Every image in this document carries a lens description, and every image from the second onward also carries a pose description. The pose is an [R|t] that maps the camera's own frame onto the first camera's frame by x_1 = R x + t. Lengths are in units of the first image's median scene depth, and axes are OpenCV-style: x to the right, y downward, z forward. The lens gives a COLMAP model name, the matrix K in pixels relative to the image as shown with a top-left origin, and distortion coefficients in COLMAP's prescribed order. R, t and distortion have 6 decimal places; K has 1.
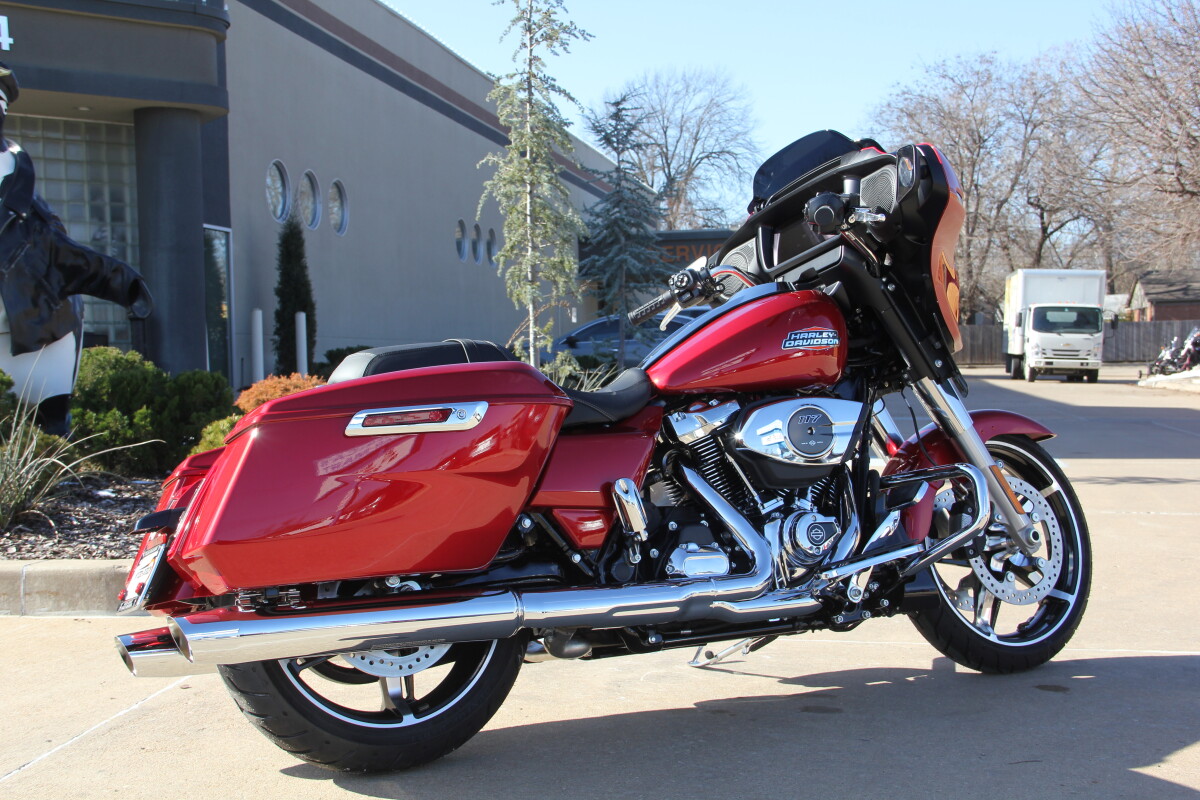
lens RADIAL K [[1463.4, 0, 642.3], [0, 1463.4, 397.8], [0, 0, 1]] dist [0.014436, 0.214701]
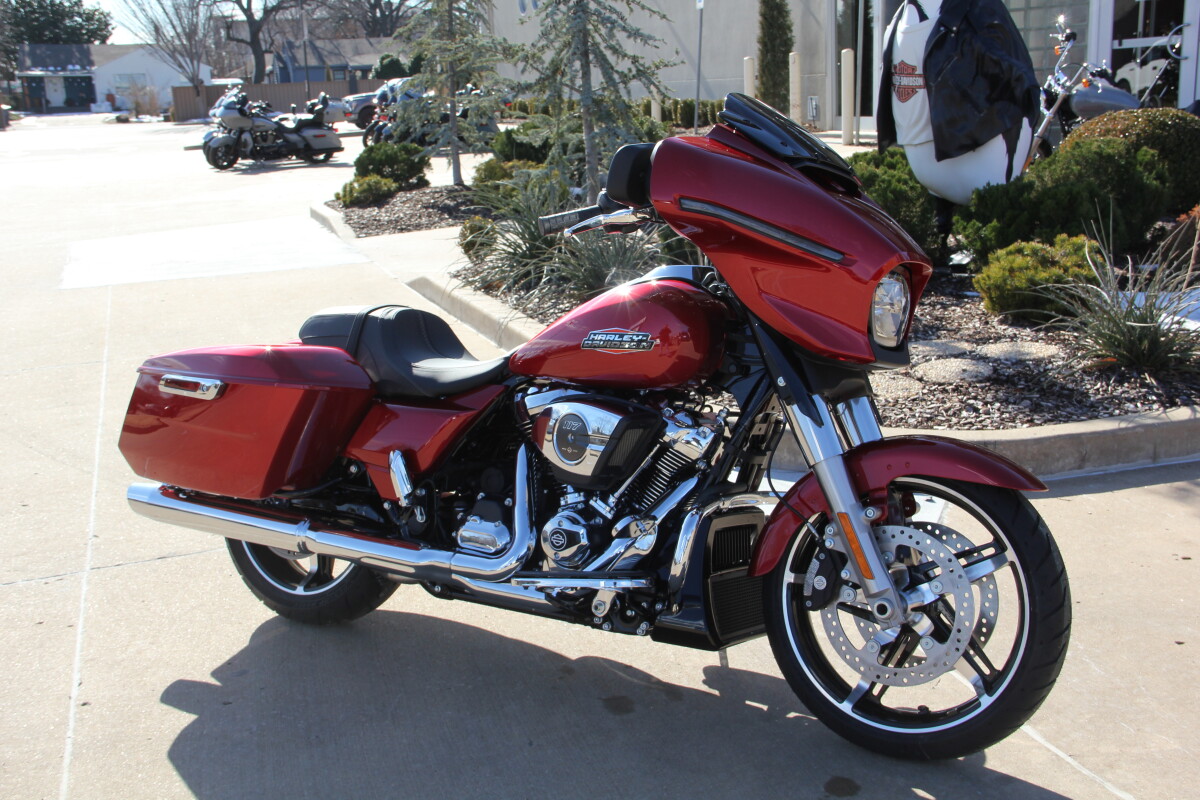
lens RADIAL K [[1463.4, 0, 642.3], [0, 1463.4, 397.8], [0, 0, 1]] dist [0.014436, 0.214701]
pose [[0.459535, 0.197242, -0.865981, 0.968924], [0.009149, 0.973926, 0.226683, -0.222588], [0.888113, -0.112092, 0.445748, 0.596748]]
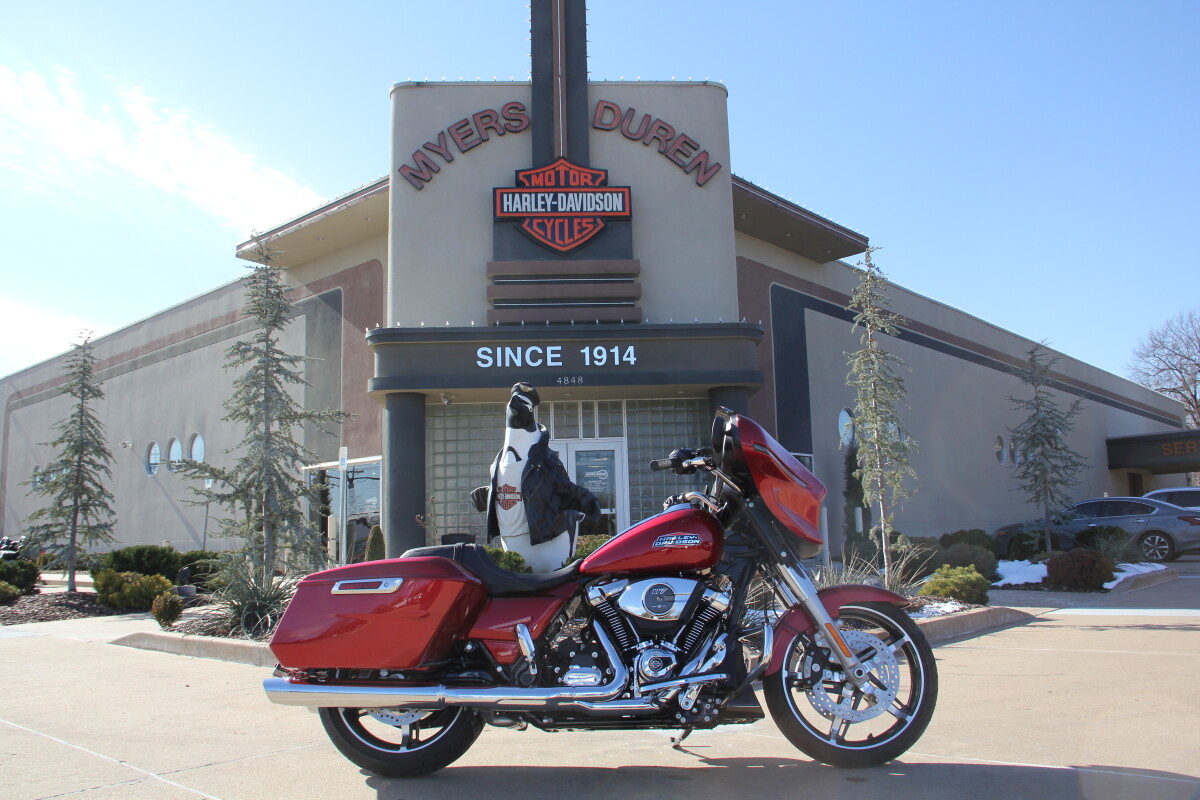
lens RADIAL K [[1016.6, 0, 655.1], [0, 1016.6, 370.7], [0, 0, 1]] dist [-0.144429, 0.005121]
pose [[0.864907, -0.093352, -0.493174, 0.666257], [-0.000957, 0.982244, -0.187607, -0.014972], [0.501931, 0.162735, 0.849460, 0.020447]]
